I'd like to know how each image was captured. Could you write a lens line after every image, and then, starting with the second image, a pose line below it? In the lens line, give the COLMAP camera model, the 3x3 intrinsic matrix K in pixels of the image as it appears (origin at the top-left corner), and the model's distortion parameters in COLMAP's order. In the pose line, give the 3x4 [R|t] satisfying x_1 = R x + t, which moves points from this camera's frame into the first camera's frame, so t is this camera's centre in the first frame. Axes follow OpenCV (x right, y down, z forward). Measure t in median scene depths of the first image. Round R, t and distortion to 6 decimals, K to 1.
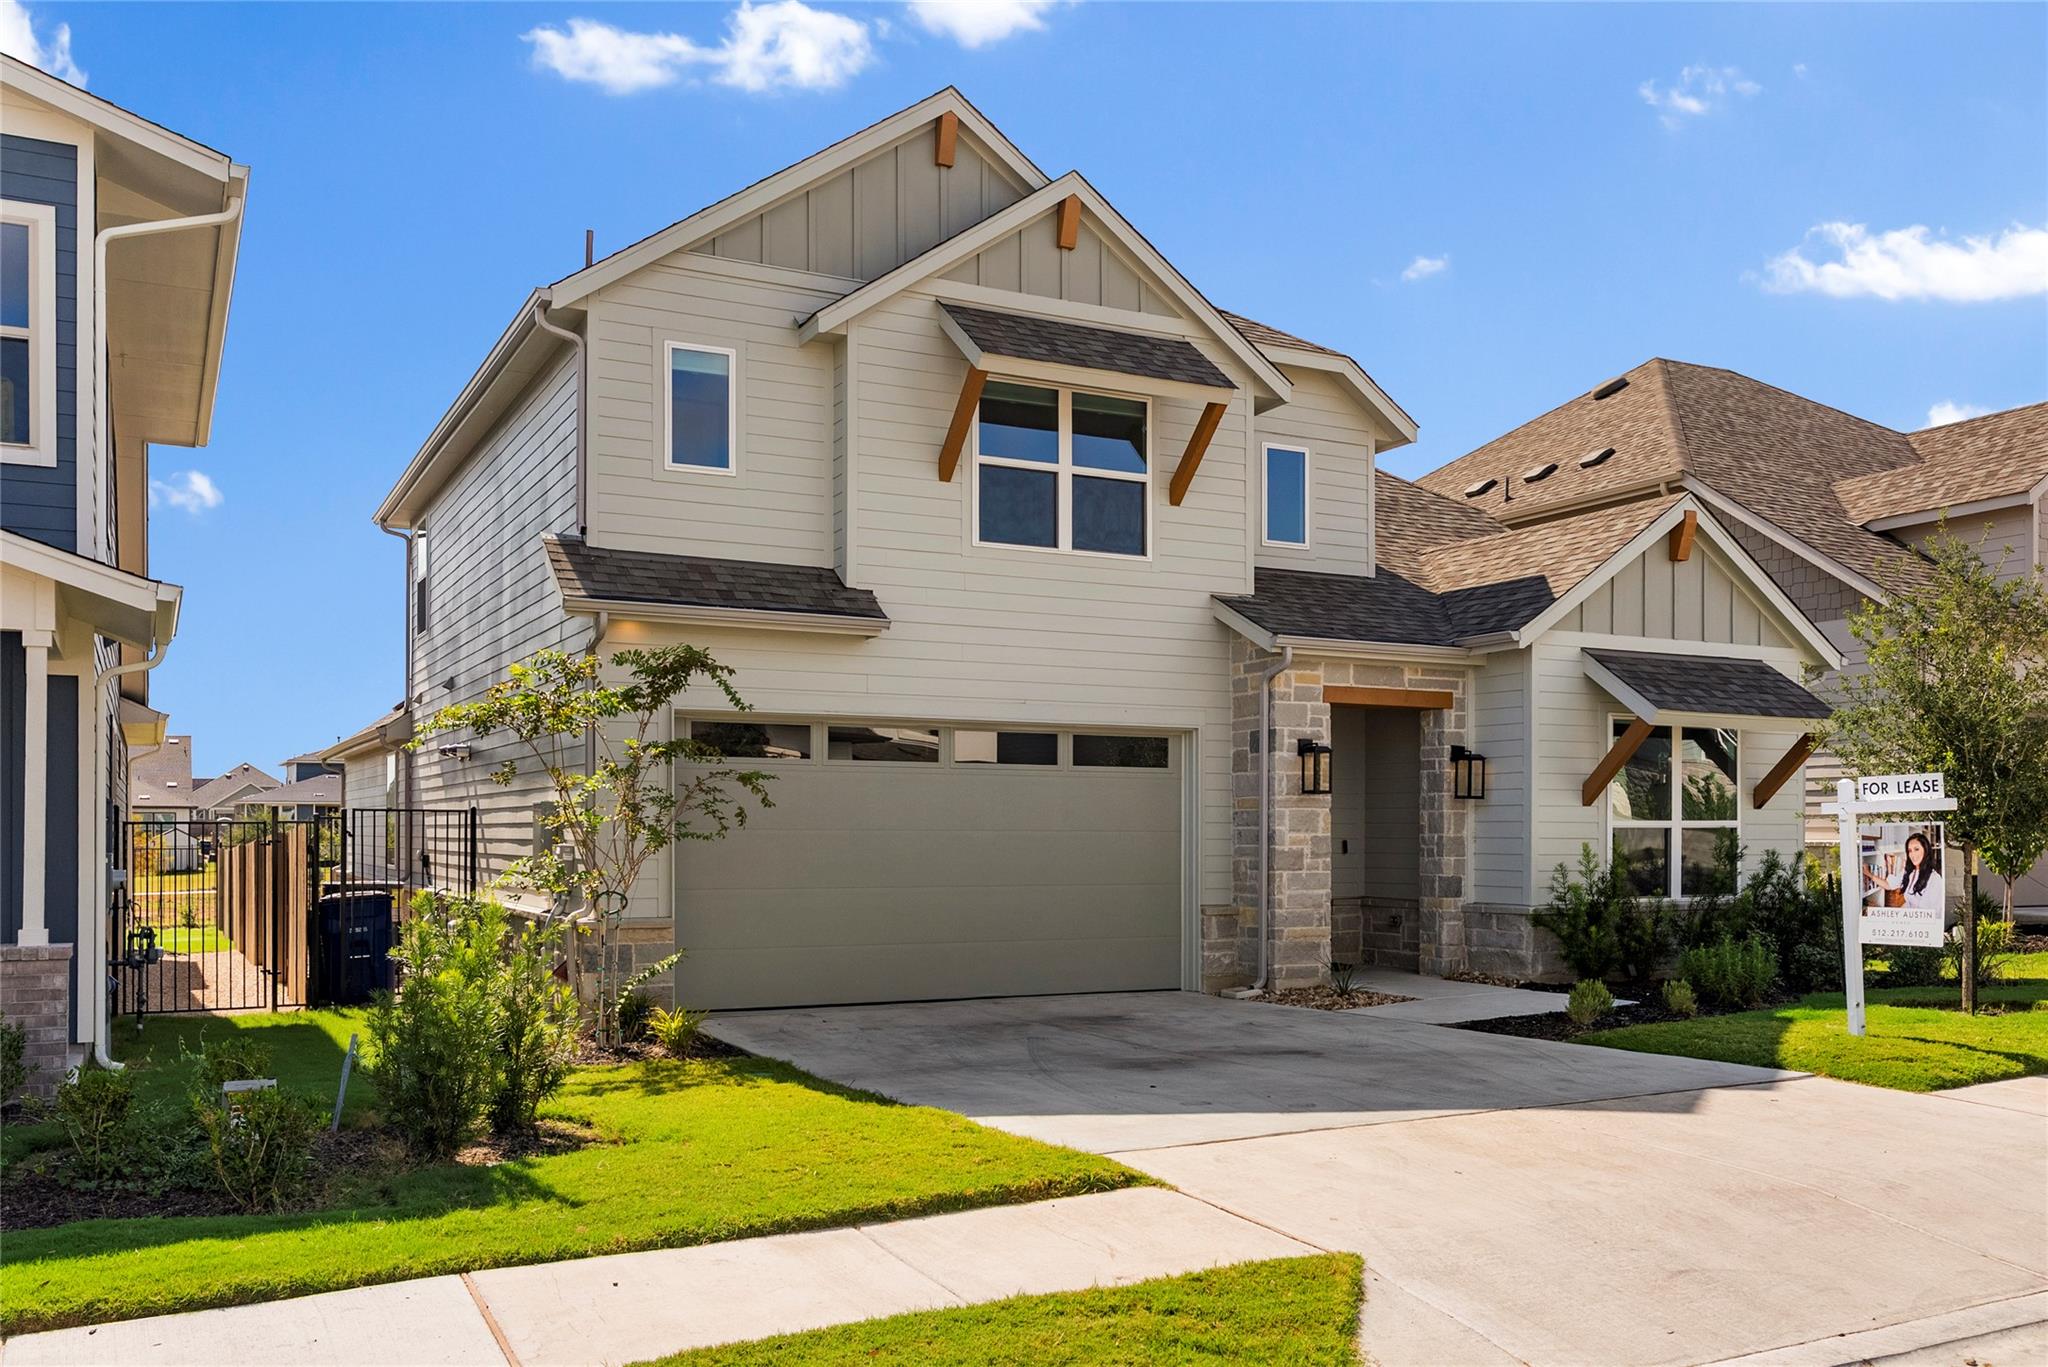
lens RADIAL K [[1698.8, 0, 1024.0], [0, 1698.8, 683.5], [0, 0, 1]] dist [0.004618, 0.003574]
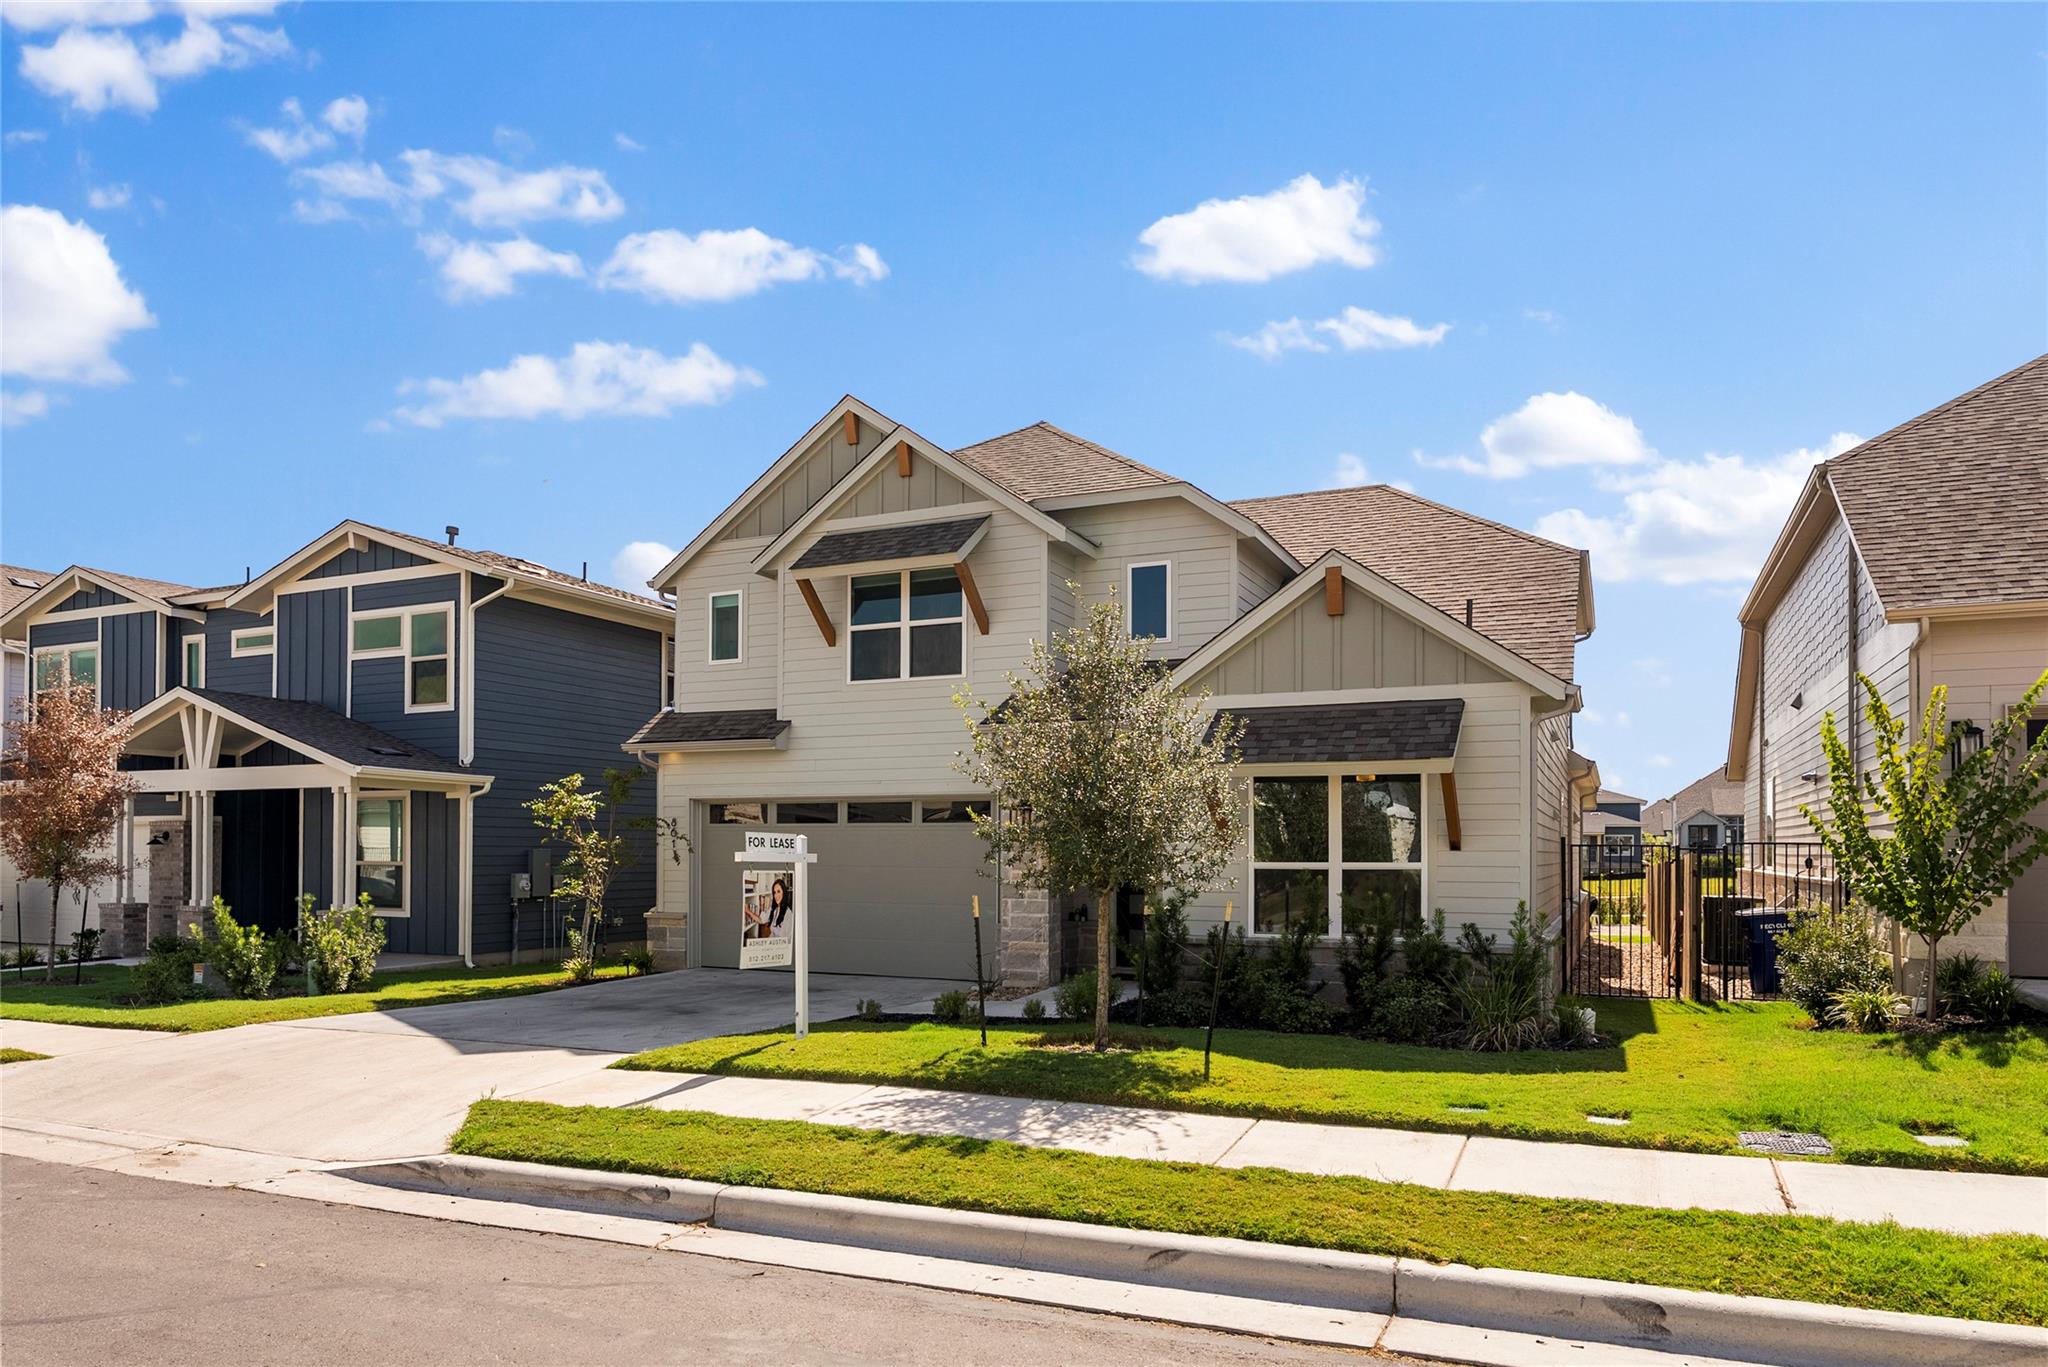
lens RADIAL K [[1282.2, 0, 1029.6], [0, 1282.2, 739.4], [0, 0, 1]] dist [-0.001416, -0.001579]
pose [[0.610807, -0.069088, -0.788760, 0.967966], [0.067291, 0.997111, -0.035228, 0.021489], [0.788915, -0.031559, 0.613691, 0.392315]]
